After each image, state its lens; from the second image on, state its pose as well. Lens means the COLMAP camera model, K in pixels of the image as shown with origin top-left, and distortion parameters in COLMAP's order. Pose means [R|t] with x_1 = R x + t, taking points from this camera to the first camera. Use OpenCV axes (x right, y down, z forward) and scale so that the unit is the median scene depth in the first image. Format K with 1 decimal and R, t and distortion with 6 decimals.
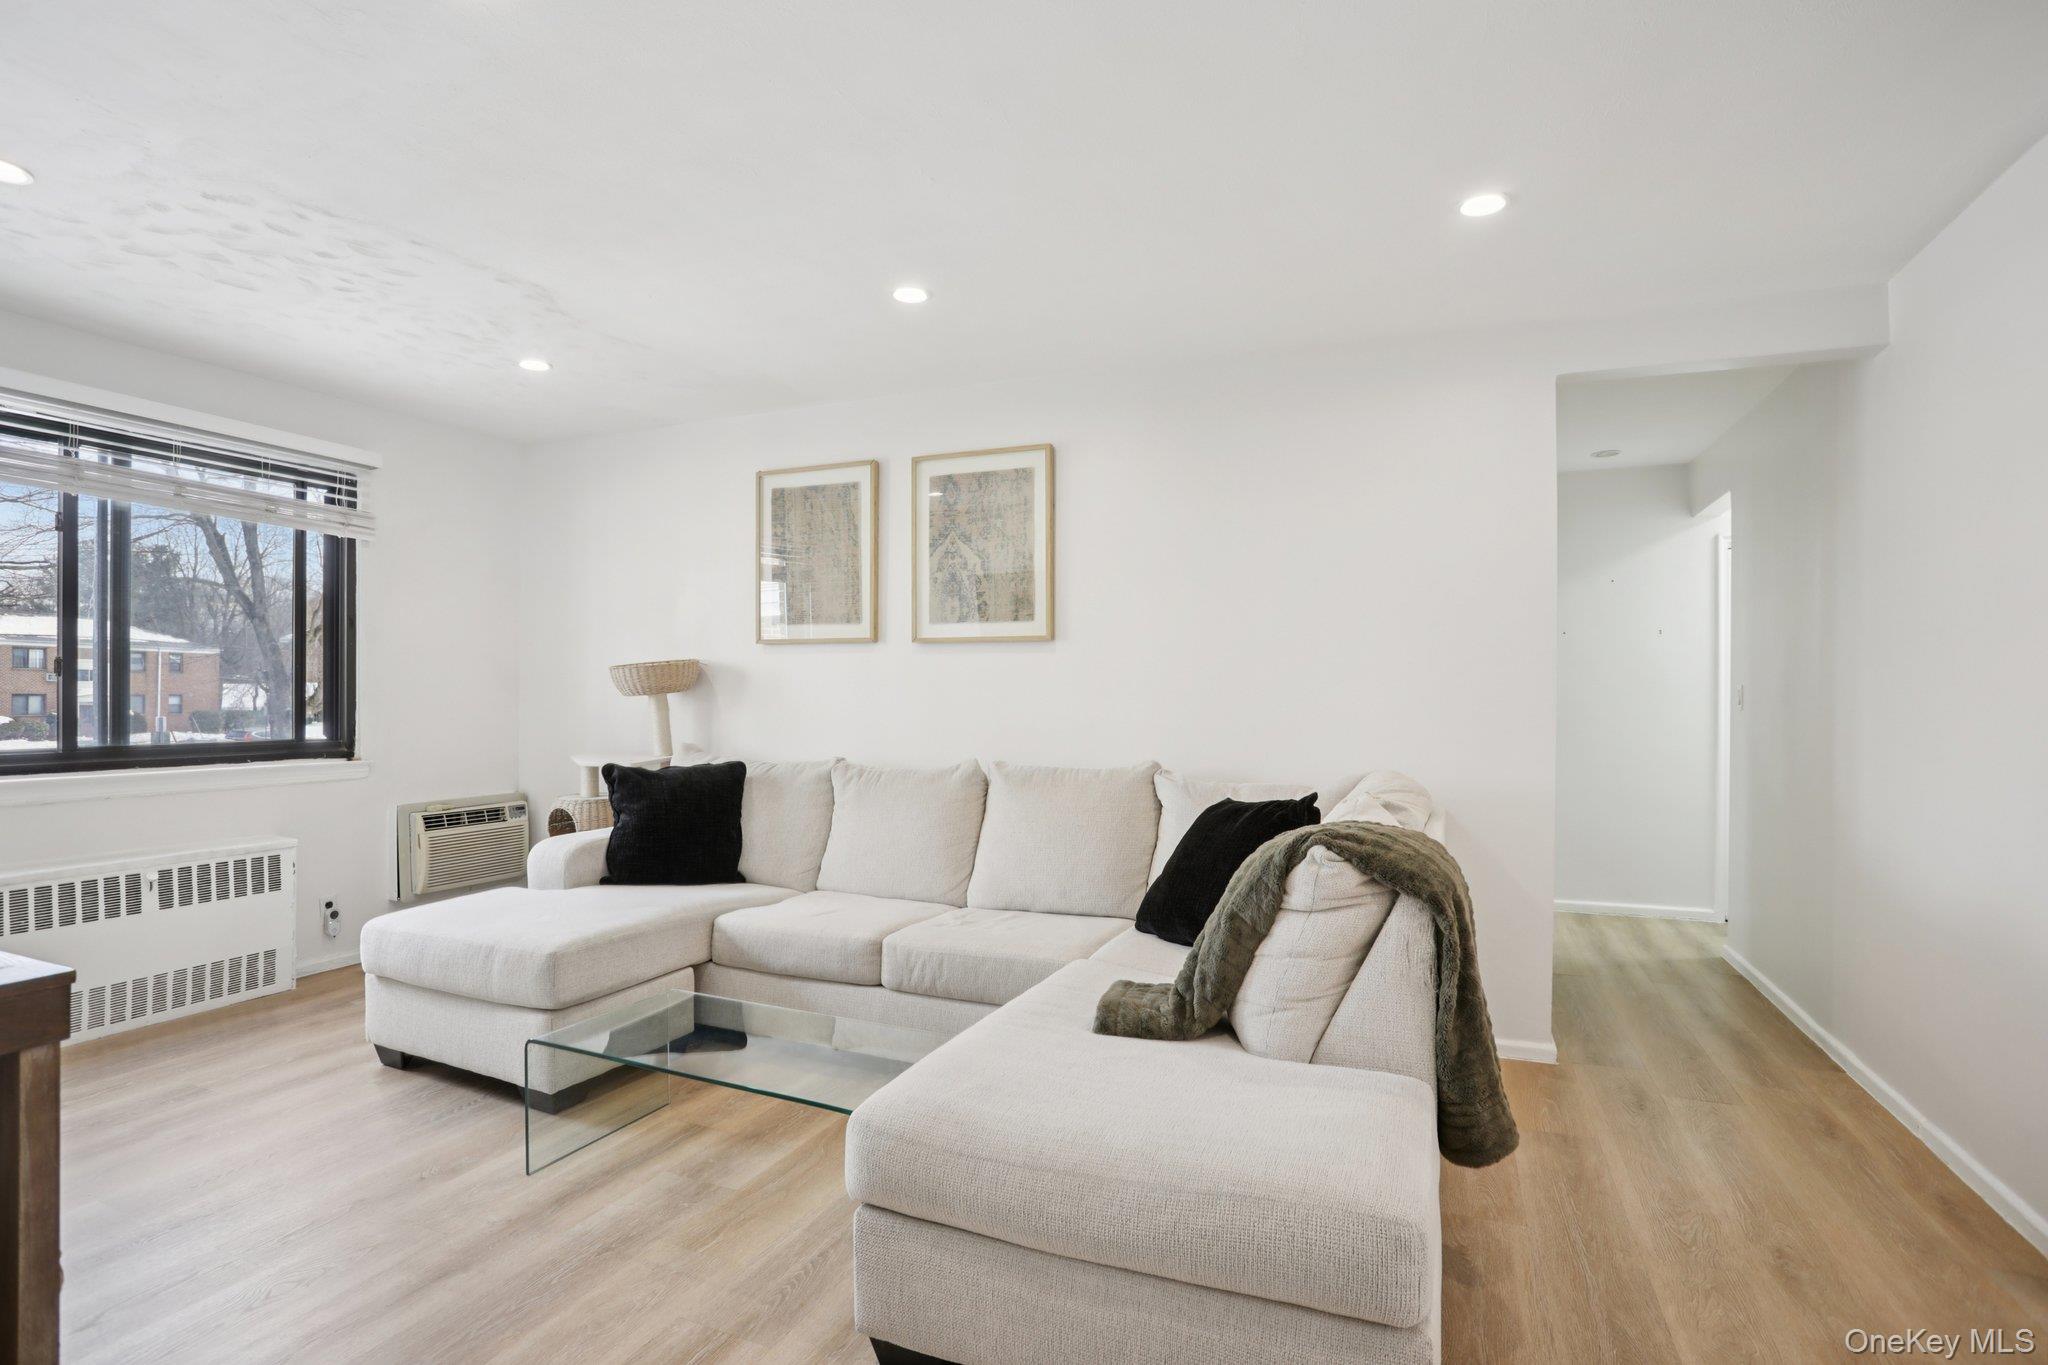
lens RADIAL K [[1009.3, 0, 1006.7], [0, 1009.3, 692.2], [0, 0, 1]] dist [-0.064010, 0.024976]
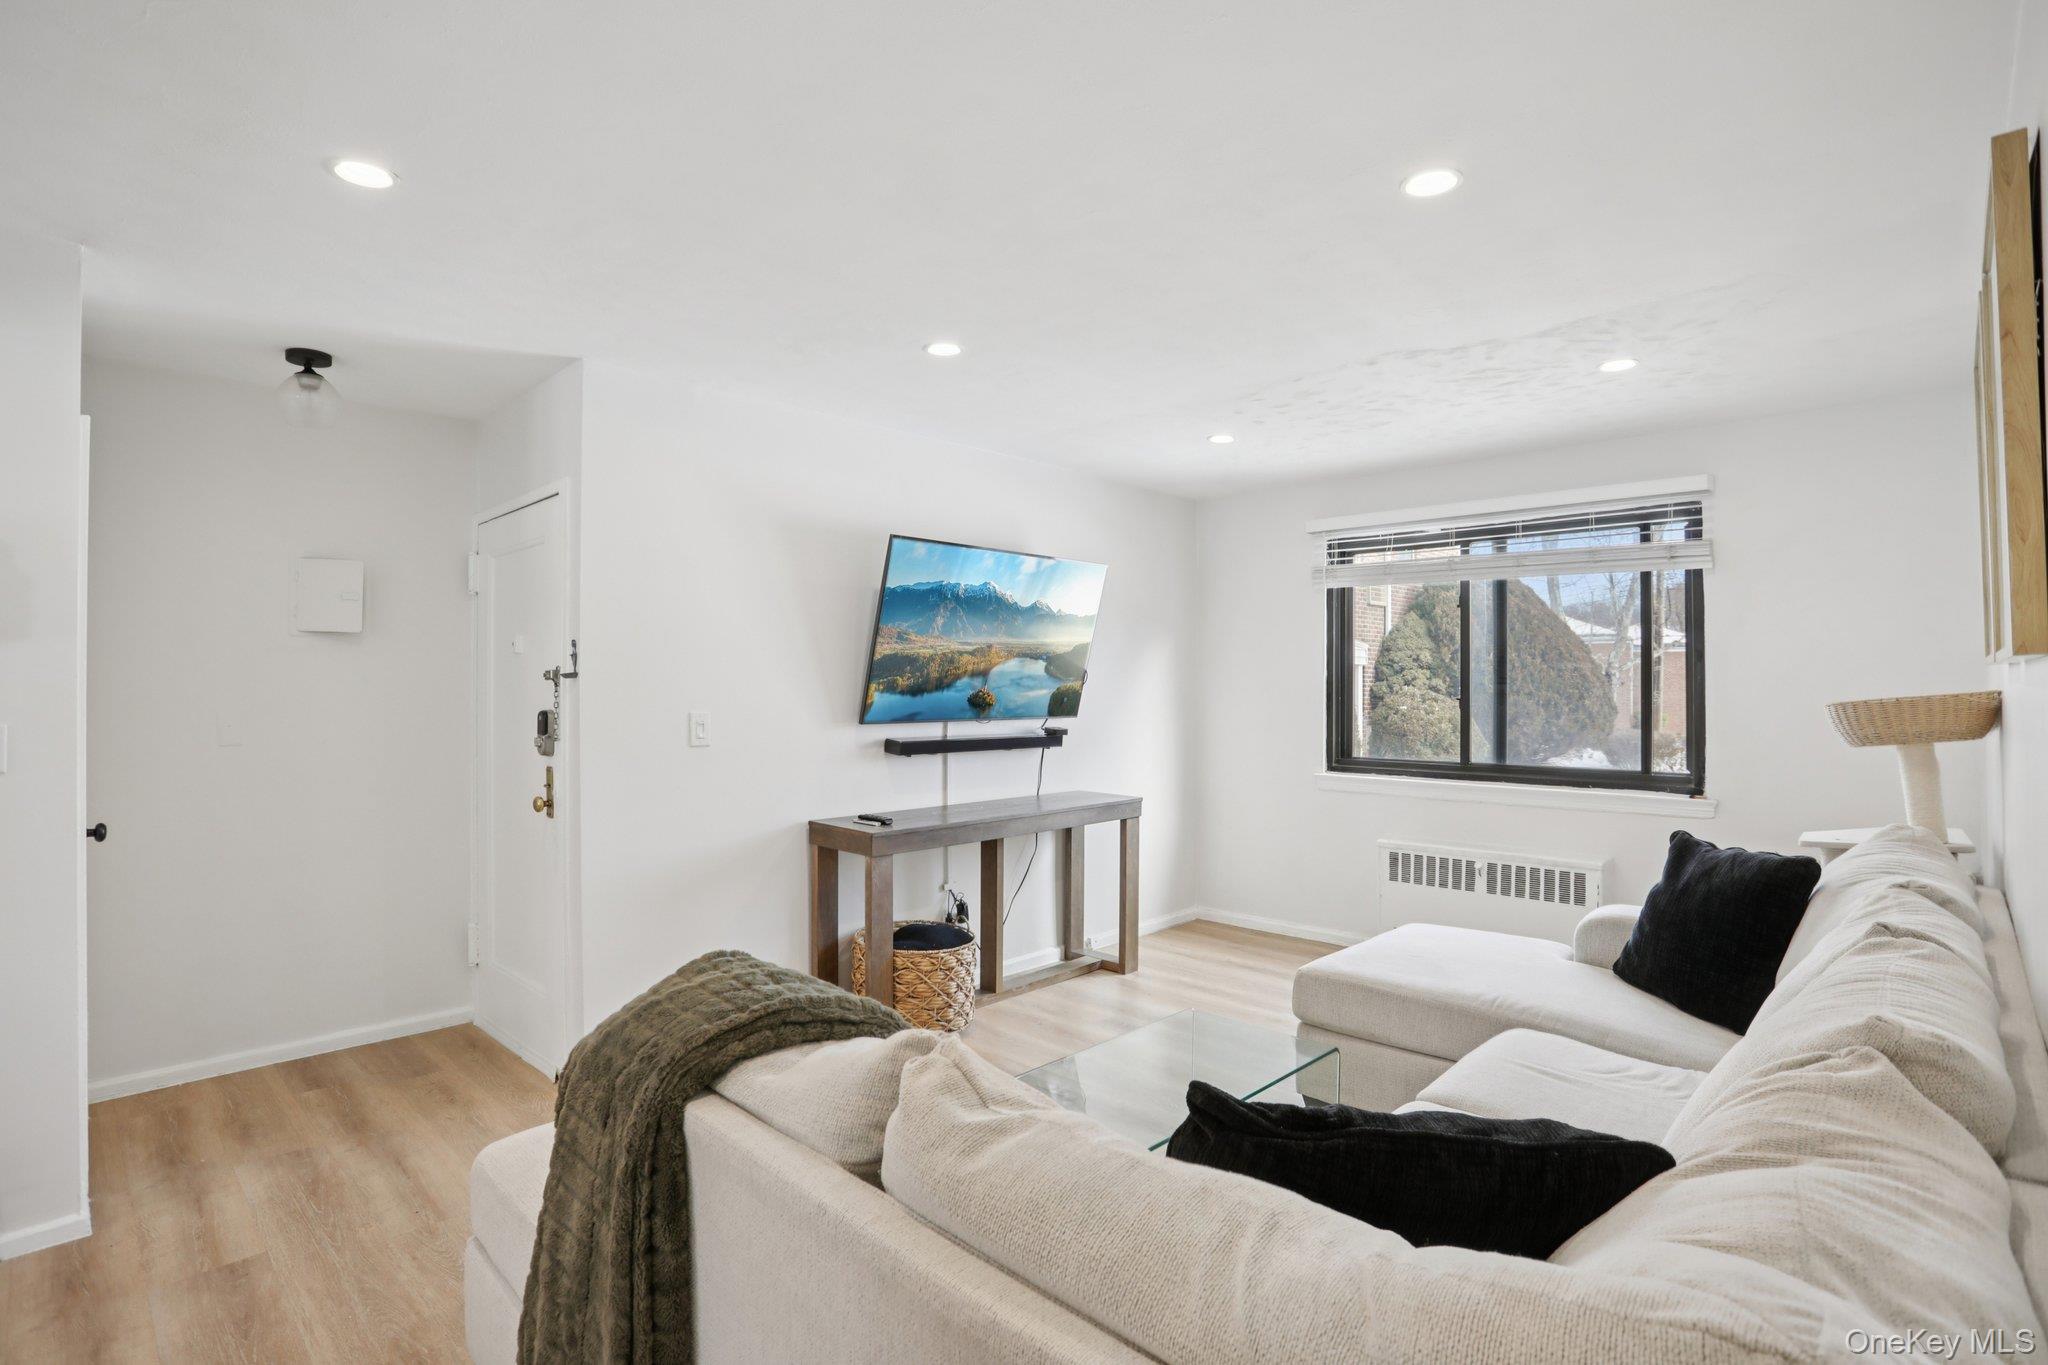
lens RADIAL K [[1009.3, 0, 1010.9], [0, 1009.3, 699.0], [0, 0, 1]] dist [-0.064010, 0.024976]
pose [[-0.348826, 0.007593, -0.937157, 0.518546], [0.000150, 0.999968, 0.008046, -0.039609], [0.937188, 0.002666, -0.348815, 0.772792]]
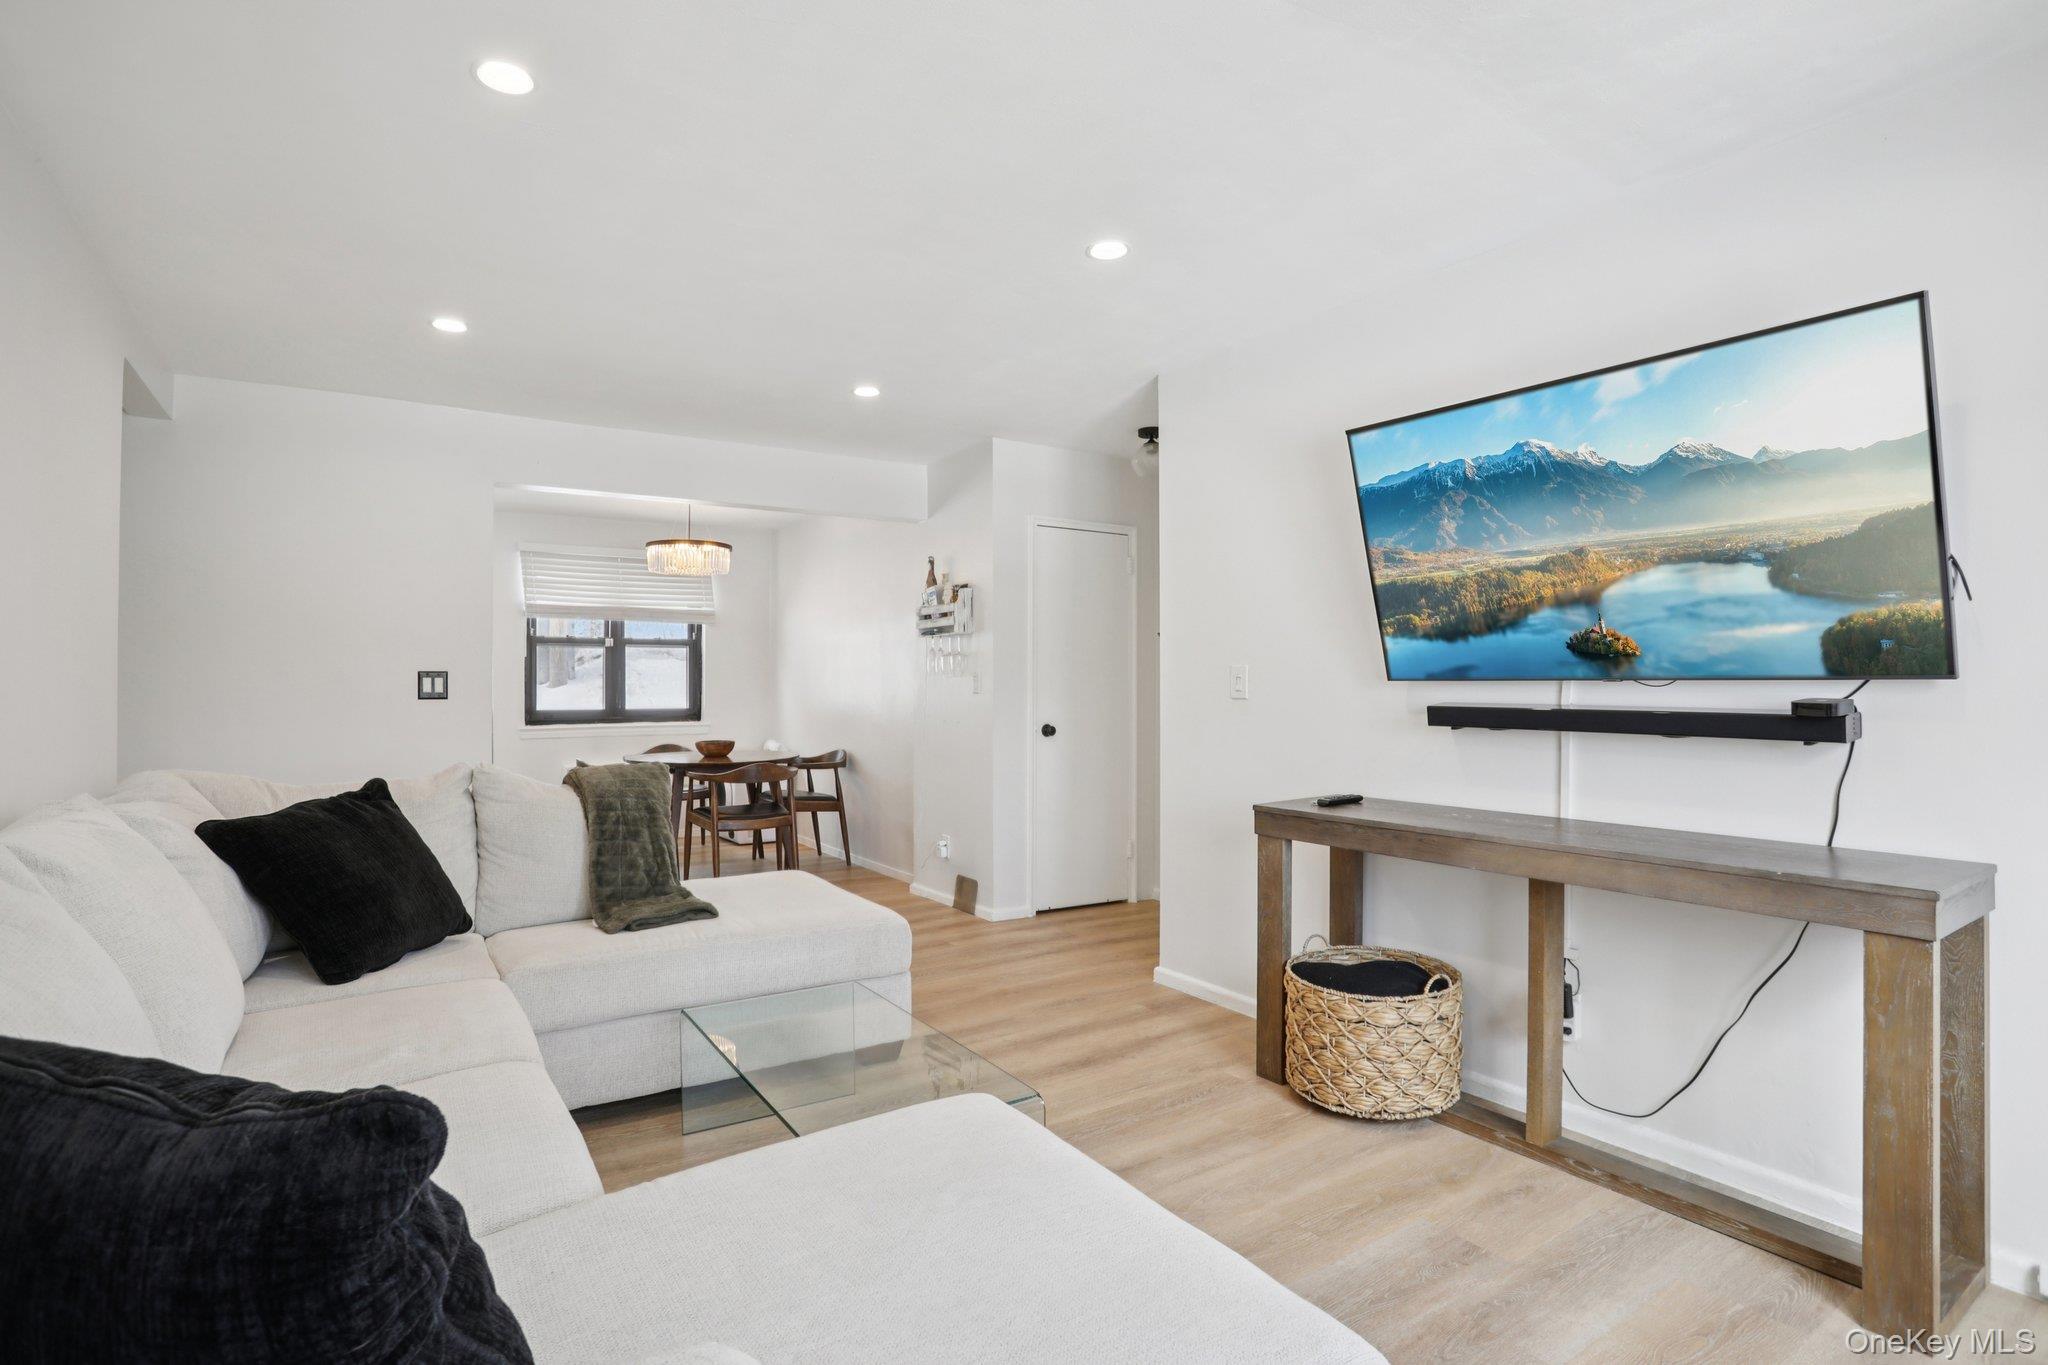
lens RADIAL K [[1009.3, 0, 1012.5], [0, 1009.3, 692.9], [0, 0, 1]] dist [-0.064010, 0.024976]
pose [[-0.842837, -0.012699, 0.538020, -0.579683], [-0.007068, 0.999897, 0.012528, -0.003305], [-0.538123, 0.006756, -0.842839, 1.095325]]
